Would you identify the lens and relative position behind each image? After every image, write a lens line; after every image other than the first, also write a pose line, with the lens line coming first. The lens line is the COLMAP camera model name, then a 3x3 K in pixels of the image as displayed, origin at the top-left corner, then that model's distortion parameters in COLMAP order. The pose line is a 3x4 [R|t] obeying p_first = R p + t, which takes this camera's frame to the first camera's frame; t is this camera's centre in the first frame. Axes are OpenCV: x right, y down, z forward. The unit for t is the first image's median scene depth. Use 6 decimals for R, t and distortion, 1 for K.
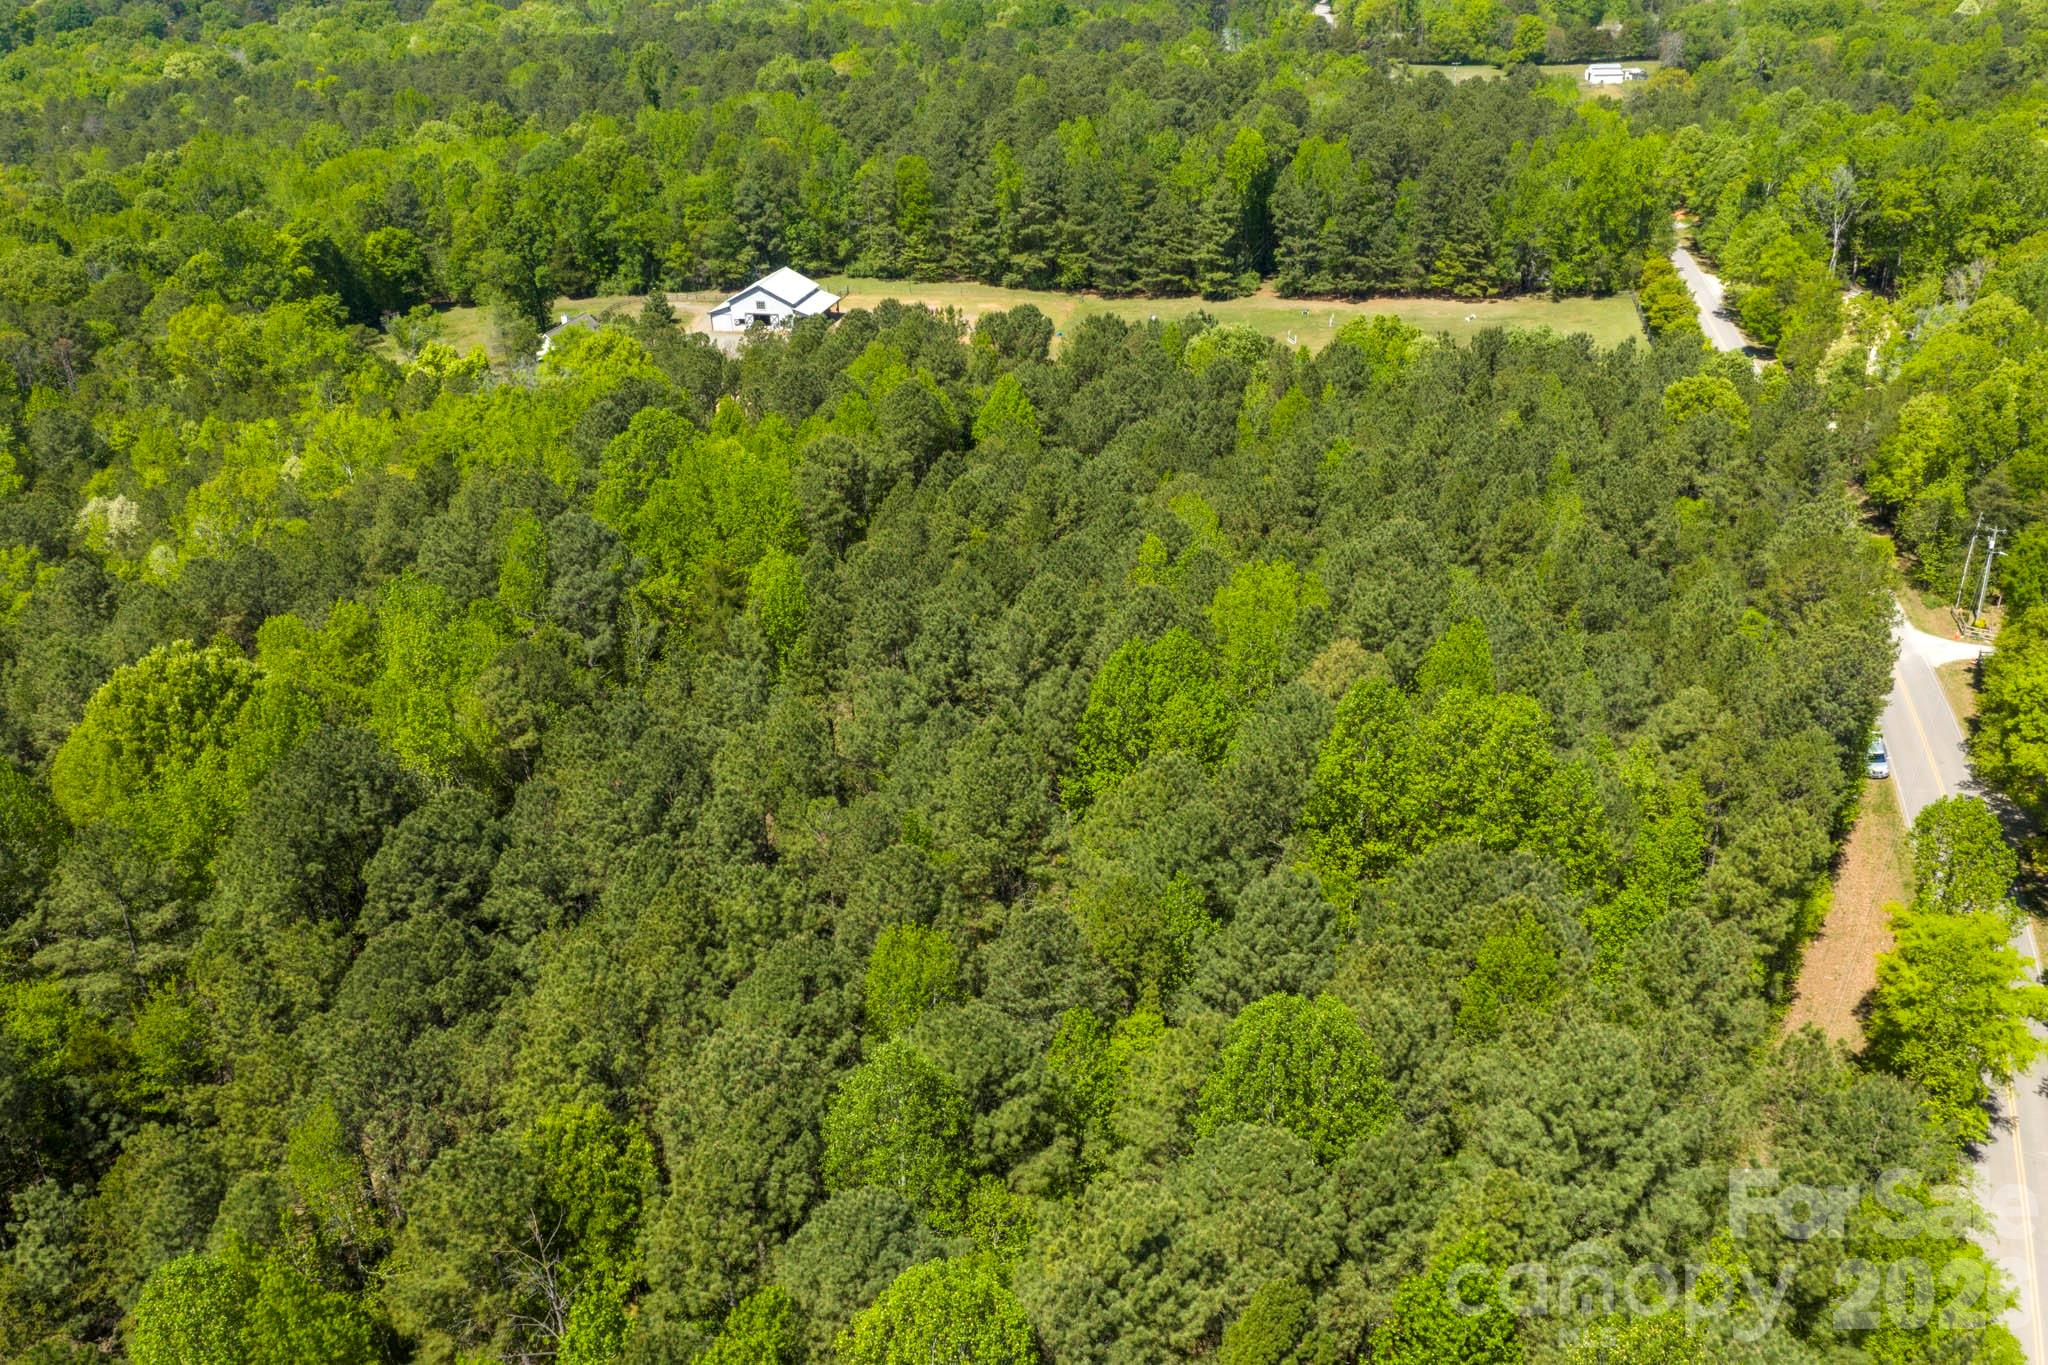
lens RADIAL K [[1702.5, 0, 1024.5], [0, 1702.5, 686.6], [0, 0, 1]] dist [0.001583, -0.002641]
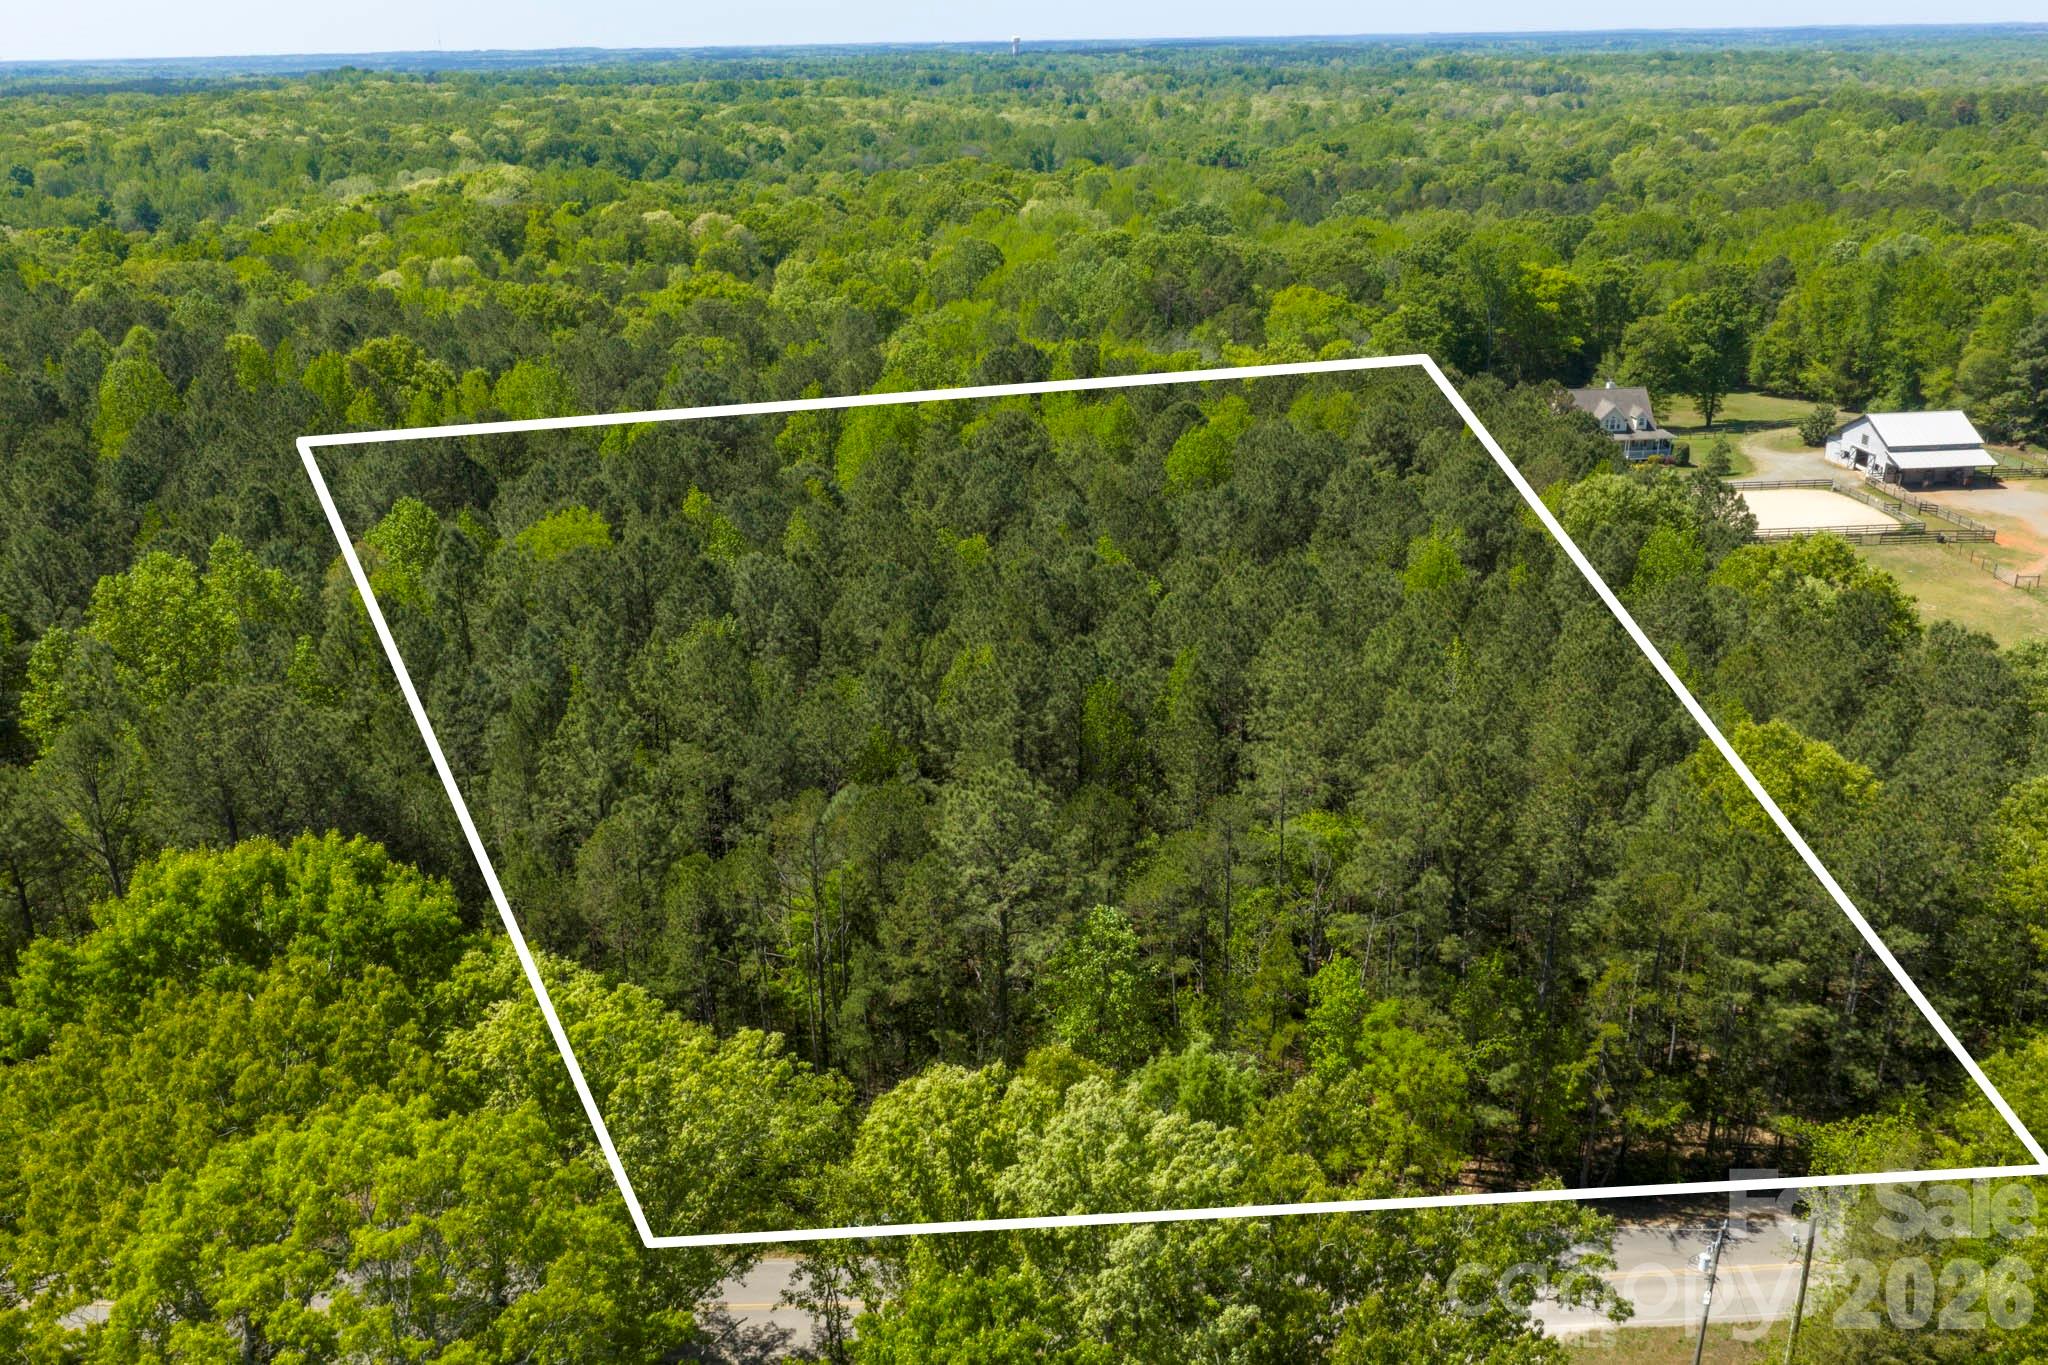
lens RADIAL K [[1702.5, 0, 1021.0], [0, 1702.5, 678.0], [0, 0, 1]] dist [0.001583, -0.002641]
pose [[0.307626, 0.355622, -0.882553, 0.439519], [-0.422227, 0.882229, 0.208318, -0.118913], [0.852696, 0.308553, 0.421549, 0.346033]]
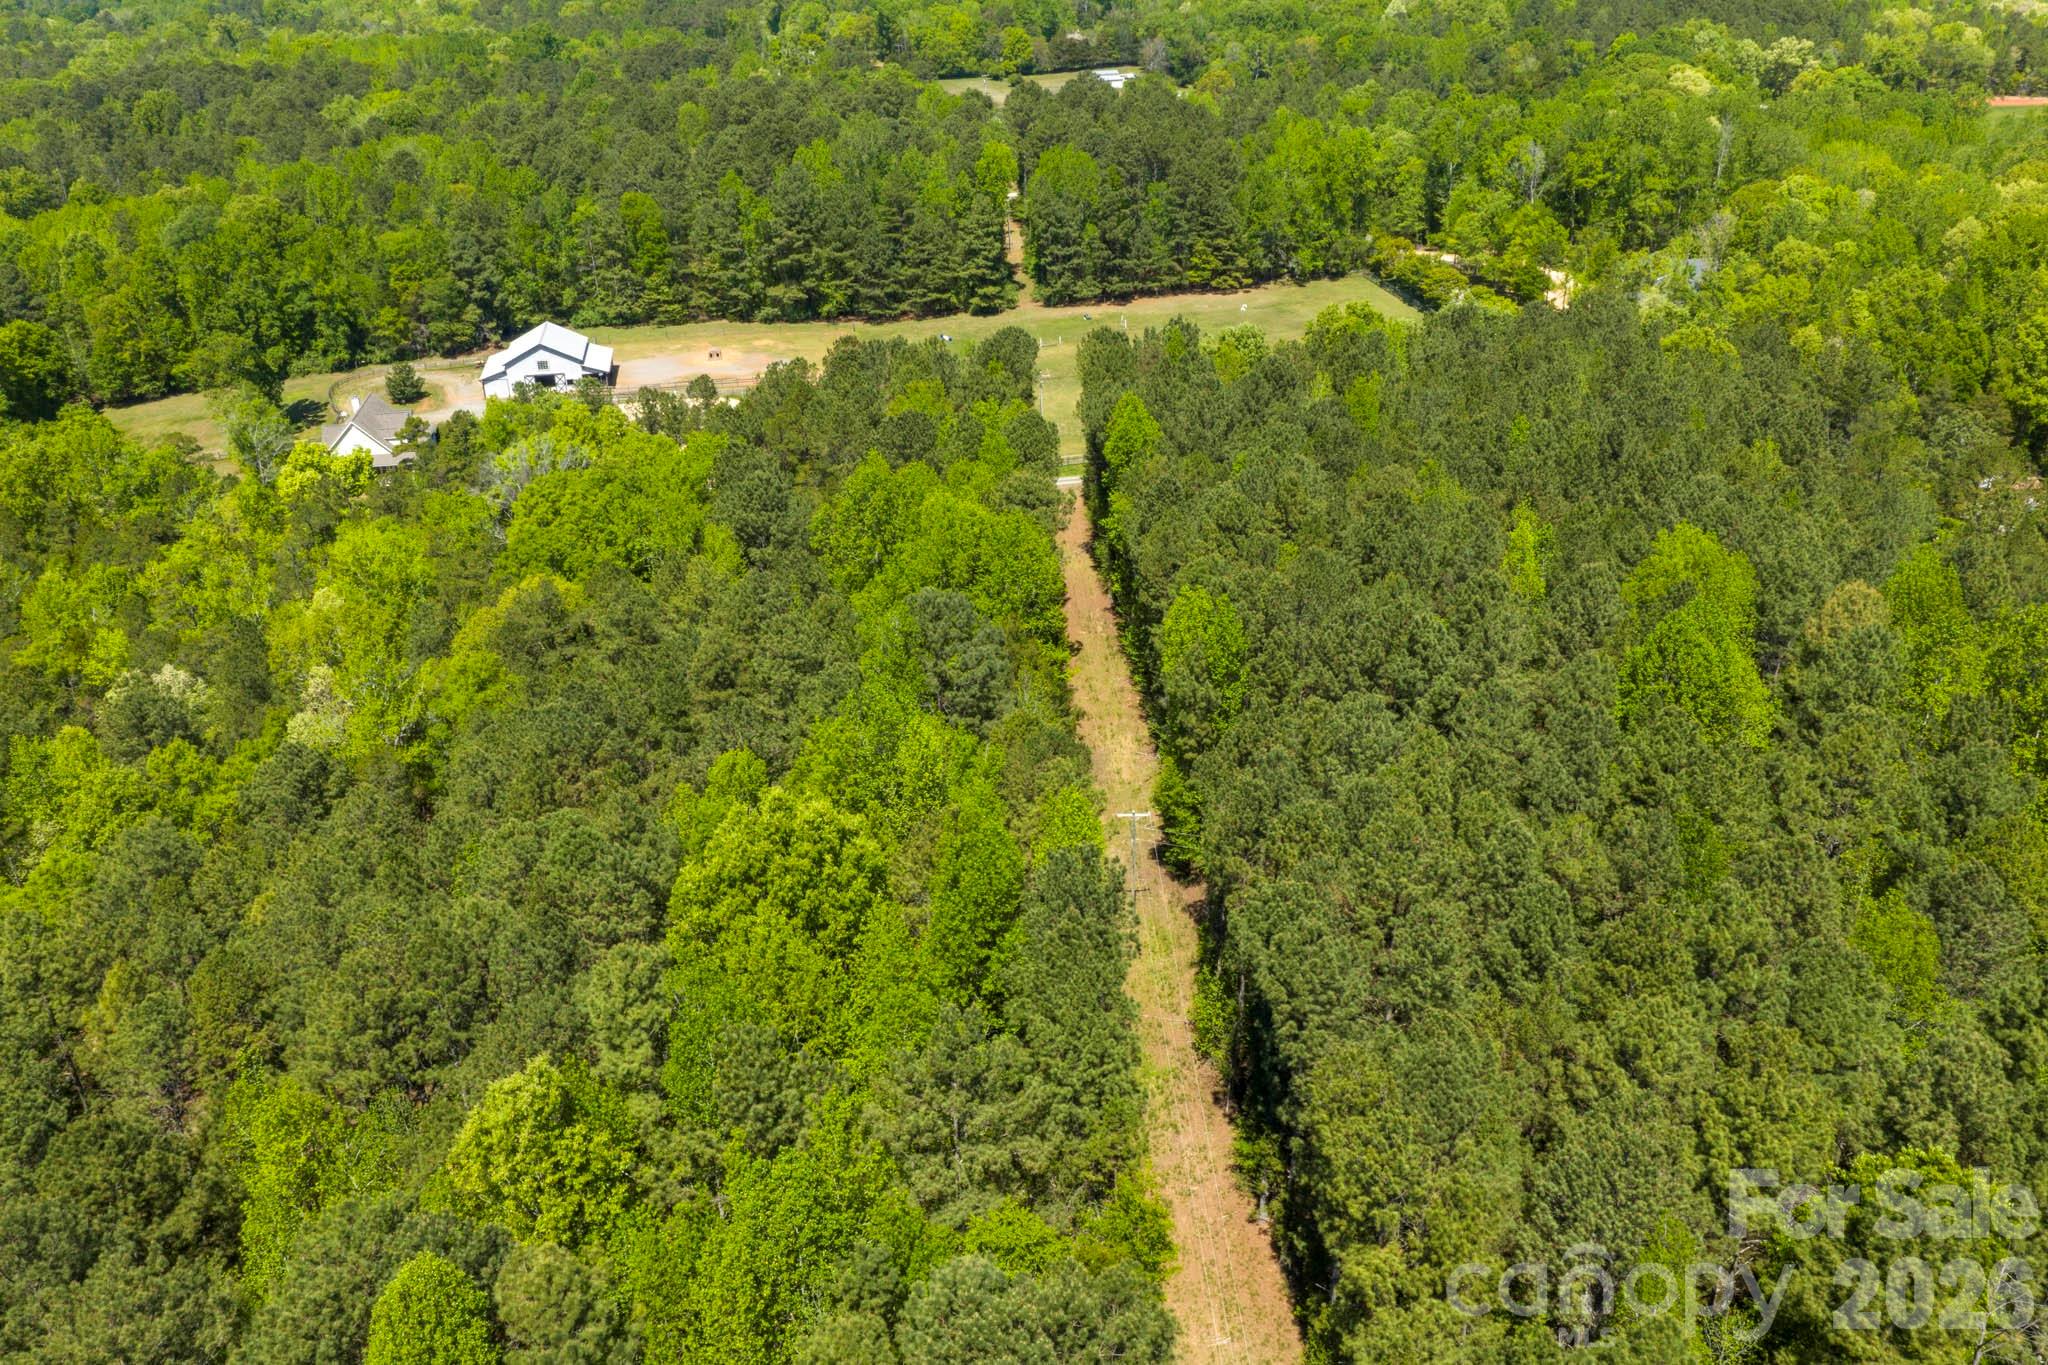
lens RADIAL K [[1702.5, 0, 1027.4], [0, 1702.5, 677.9], [0, 0, 1]] dist [0.001583, -0.002641]
pose [[0.921349, -0.167030, 0.351022, -0.249253], [0.172964, 0.984820, 0.014627, -0.027901], [-0.348137, 0.047237, 0.936253, 0.068583]]
